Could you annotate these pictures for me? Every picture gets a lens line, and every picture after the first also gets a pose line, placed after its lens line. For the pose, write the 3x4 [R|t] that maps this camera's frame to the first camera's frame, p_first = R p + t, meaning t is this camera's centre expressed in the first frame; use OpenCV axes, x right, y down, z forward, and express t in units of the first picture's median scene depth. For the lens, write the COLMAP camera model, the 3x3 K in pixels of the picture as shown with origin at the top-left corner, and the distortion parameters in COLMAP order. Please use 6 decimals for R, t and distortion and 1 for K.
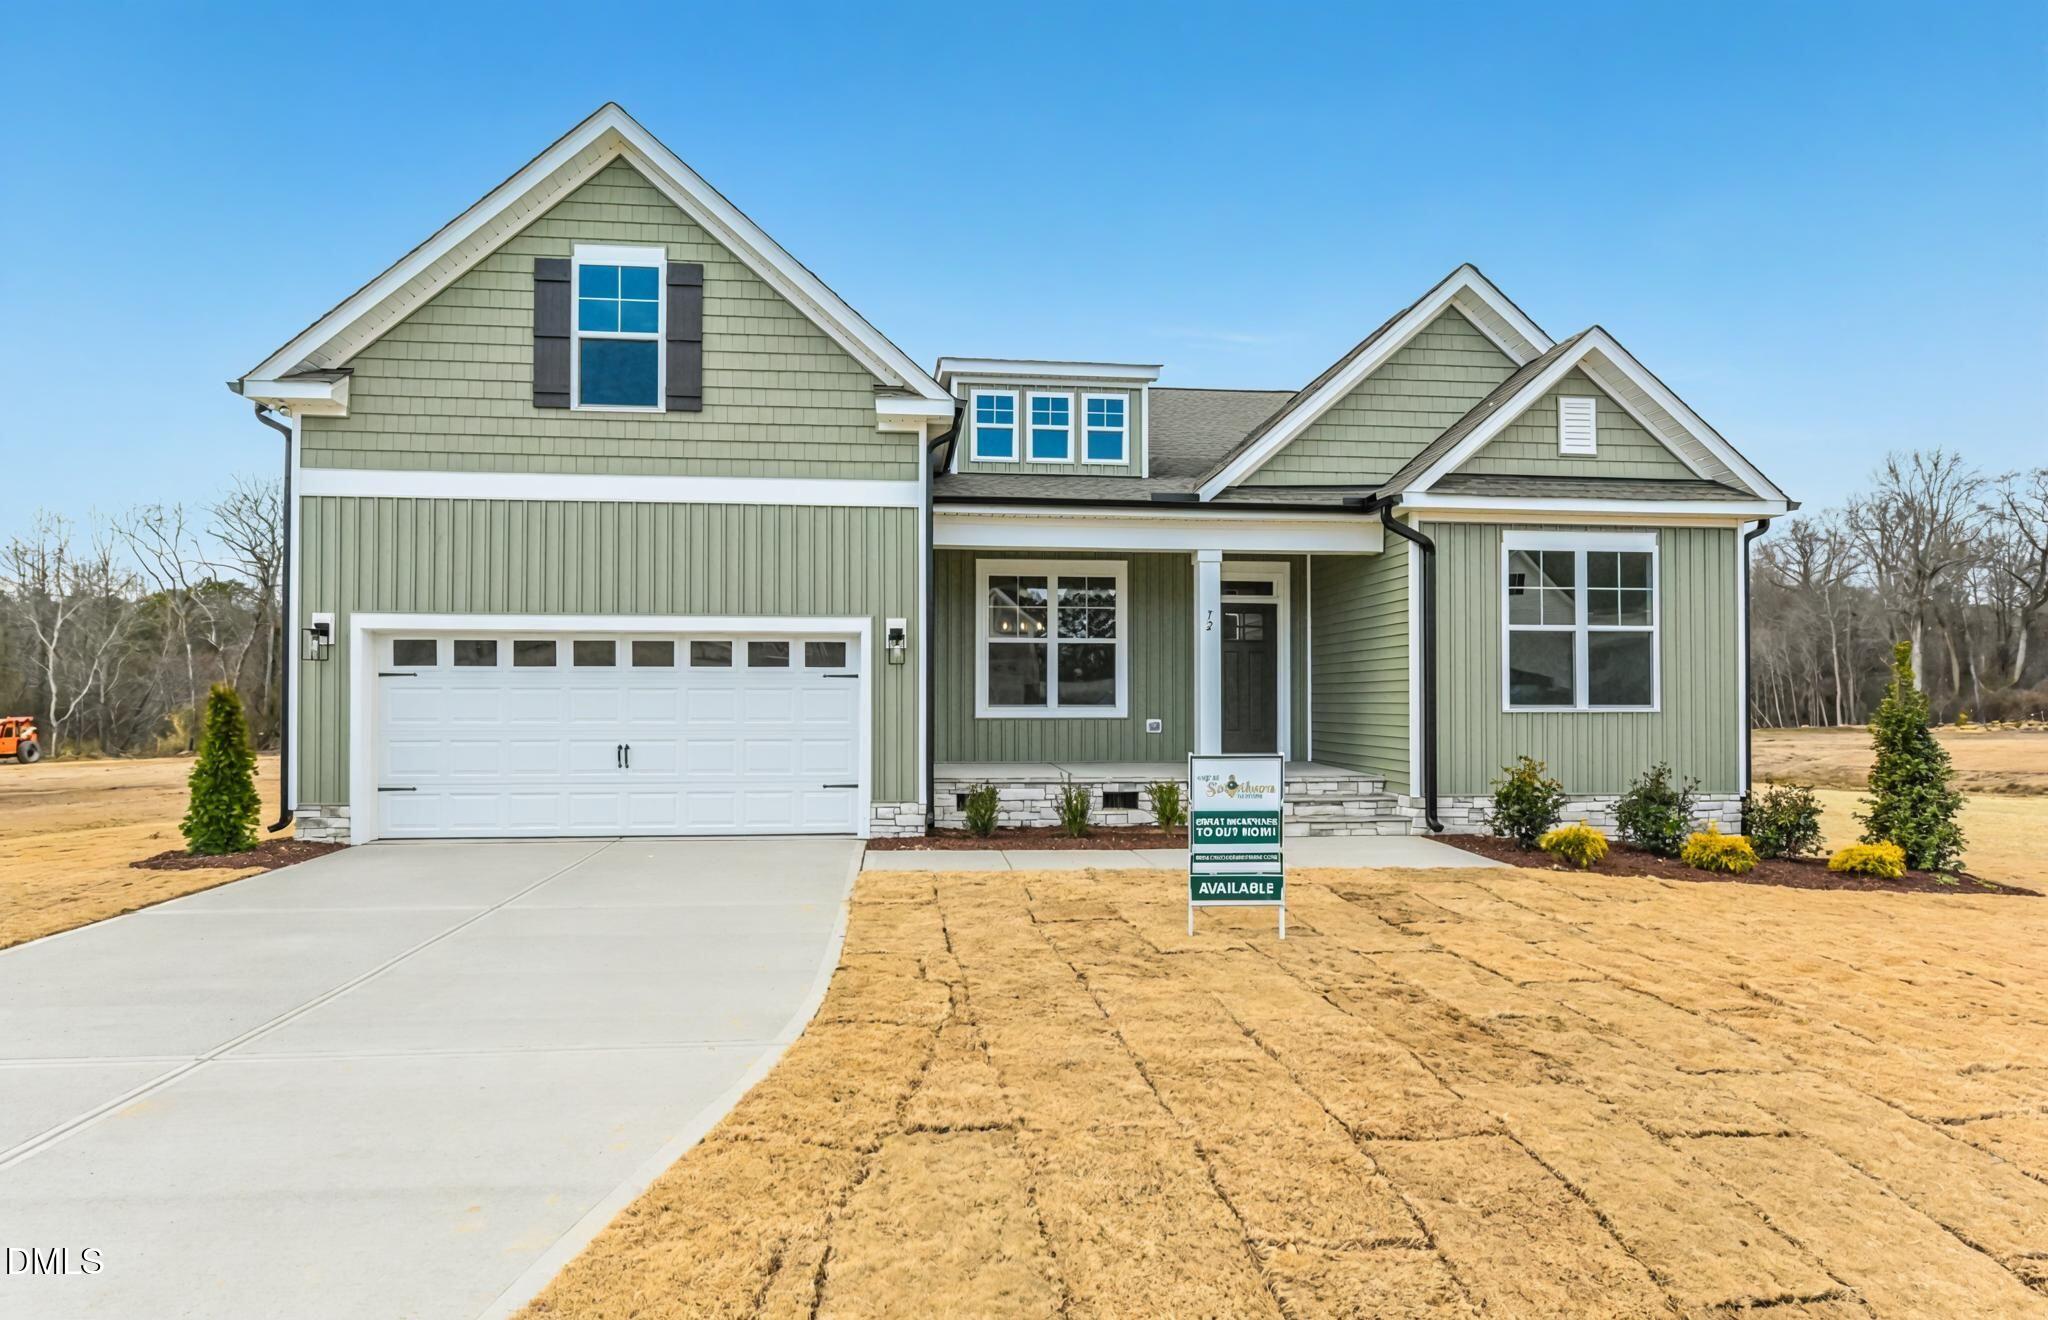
lens RADIAL K [[989.3, 0, 1022.4], [0, 989.3, 693.9], [0, 0, 1]] dist [-0.001546, -0.000317]
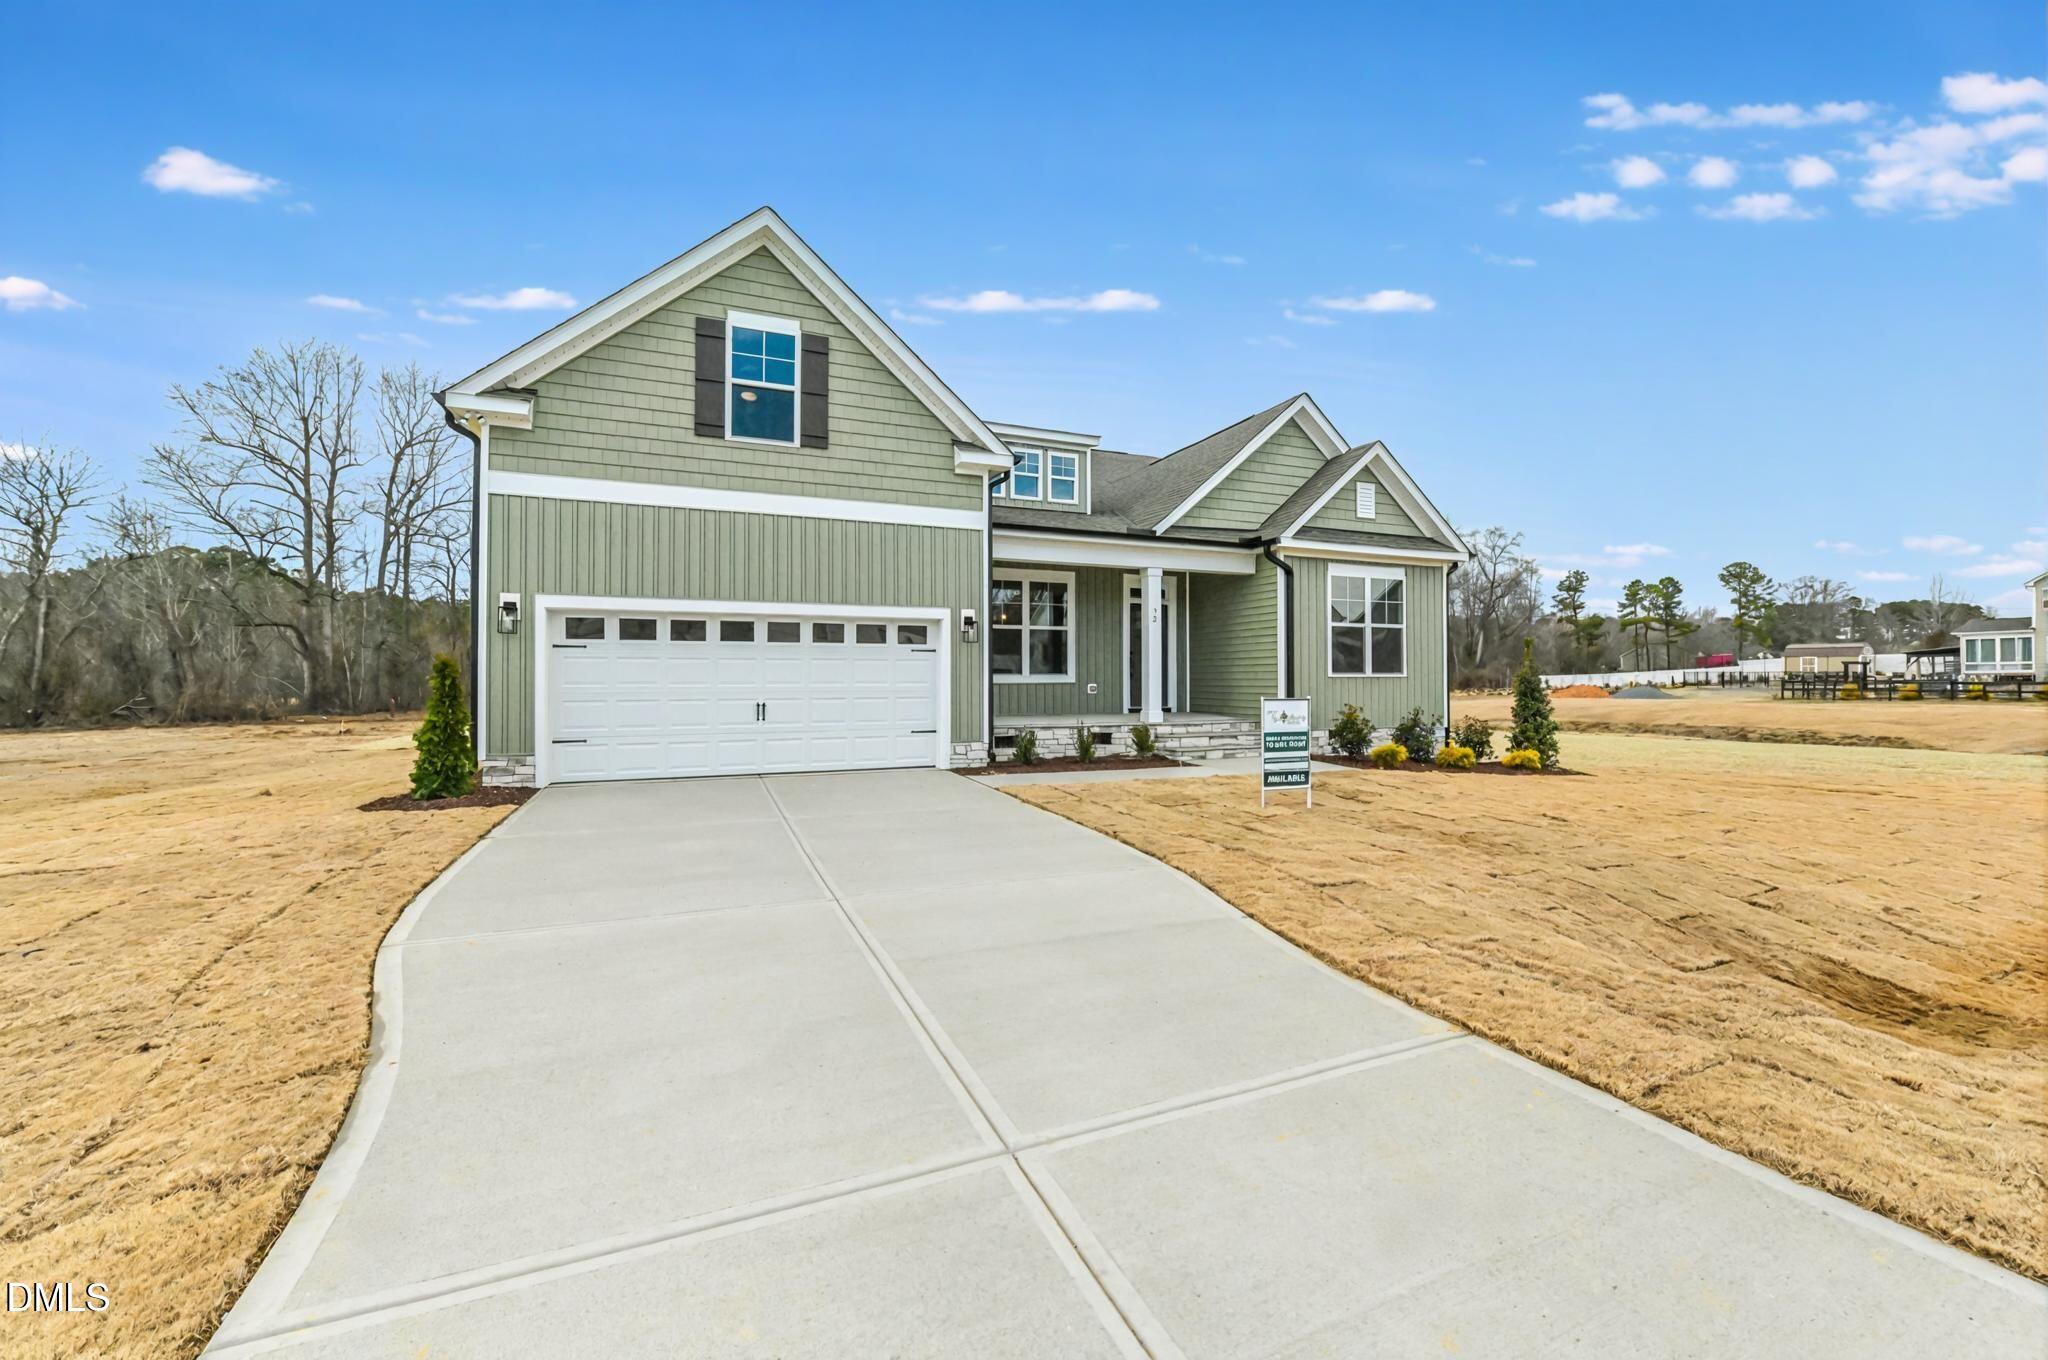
lens RADIAL K [[811.6, 0, 1024.8], [0, 811.6, 669.9], [0, 0, 1]] dist [-0.003611, -0.000156]
pose [[0.954019, 0.001557, 0.299741, -0.393033], [-0.000508, 0.999993, -0.003576, 0.012413], [-0.299744, 0.003260, 0.954014, -0.107466]]
